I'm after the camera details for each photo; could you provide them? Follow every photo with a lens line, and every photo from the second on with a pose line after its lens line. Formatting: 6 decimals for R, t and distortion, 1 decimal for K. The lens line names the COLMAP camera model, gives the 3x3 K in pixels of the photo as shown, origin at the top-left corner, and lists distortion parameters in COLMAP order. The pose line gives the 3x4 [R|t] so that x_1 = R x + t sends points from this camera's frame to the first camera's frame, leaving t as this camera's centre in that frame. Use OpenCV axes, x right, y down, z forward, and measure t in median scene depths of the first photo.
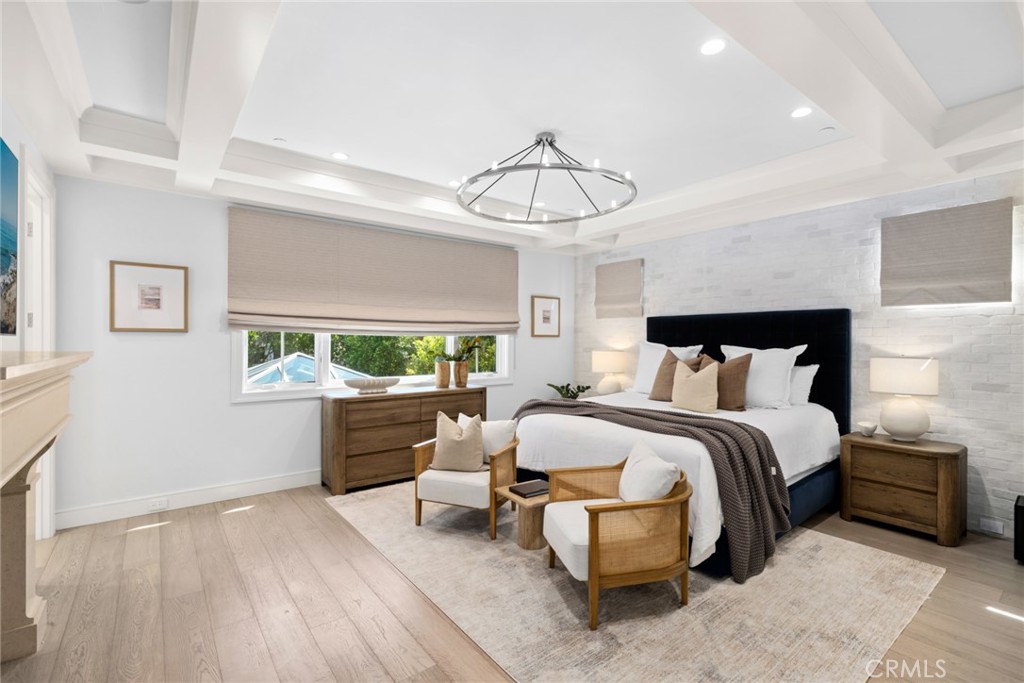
lens RADIAL K [[465.2, 0, 512.0], [0, 465.2, 341.5], [0, 0, 1]] dist [0.001311, 0.000322]
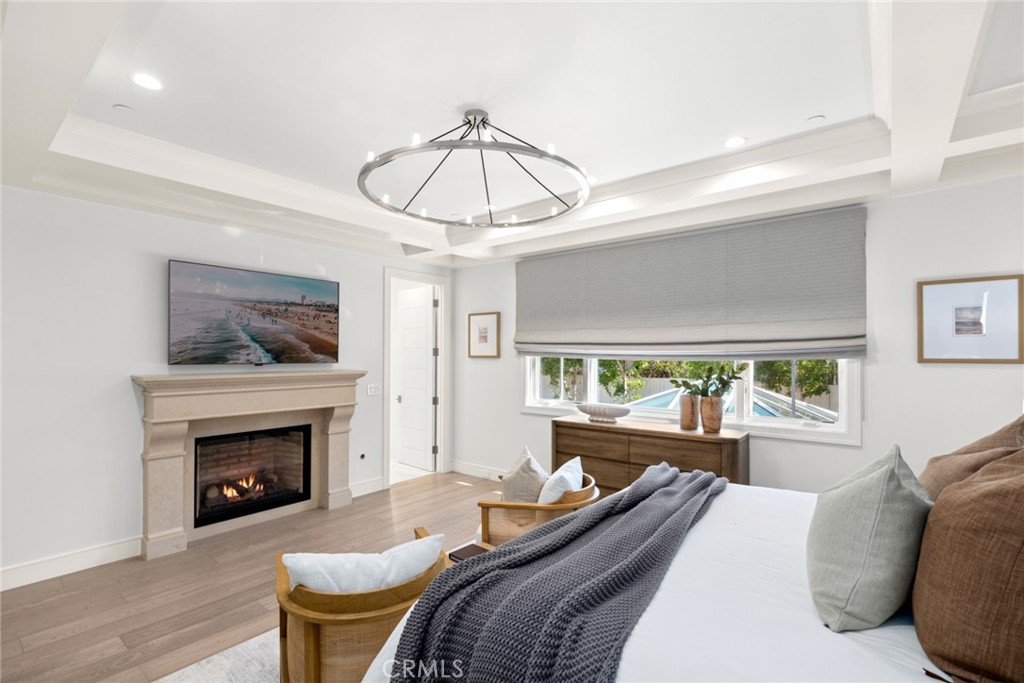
lens RADIAL K [[463.7, 0, 514.0], [0, 463.7, 350.4], [0, 0, 1]] dist [0.000054, 0.000012]
pose [[0.235141, -0.018667, -0.971782, 0.581695], [-0.010413, 0.999710, -0.021723, -0.011012], [0.971906, 0.015227, 0.234878, 0.612648]]
